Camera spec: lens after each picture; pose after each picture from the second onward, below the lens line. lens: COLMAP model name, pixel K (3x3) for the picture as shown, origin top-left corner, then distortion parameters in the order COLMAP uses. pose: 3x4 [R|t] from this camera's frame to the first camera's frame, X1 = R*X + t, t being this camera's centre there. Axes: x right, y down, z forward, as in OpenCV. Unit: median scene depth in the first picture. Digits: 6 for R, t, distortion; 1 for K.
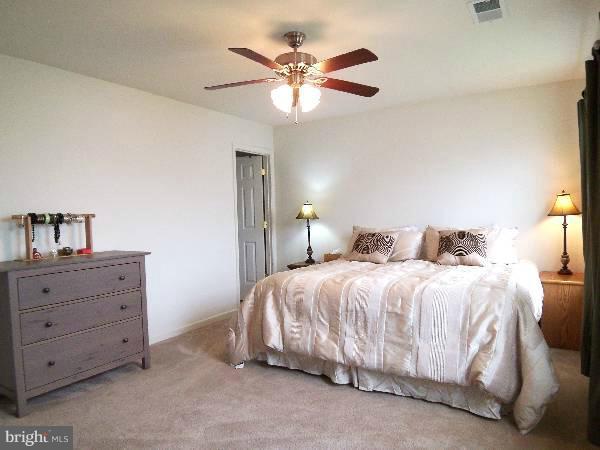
lens RADIAL K [[402.7, 0, 301.7], [0, 402.7, 230.1], [0, 0, 1]] dist [0.001552, -0.076180]
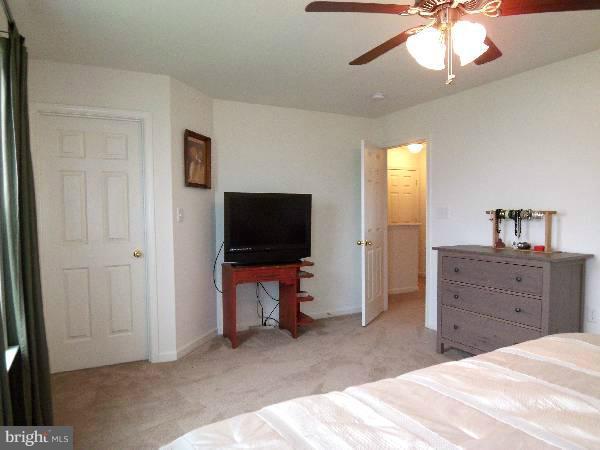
lens RADIAL K [[402.7, 0, 301.7], [0, 402.7, 230.1], [0, 0, 1]] dist [0.001552, -0.076180]
pose [[-0.454987, 0.067038, -0.887971, 0.630841], [-0.027084, 0.995659, 0.089045, -0.067618], [0.890086, 0.064564, -0.451196, 0.974754]]
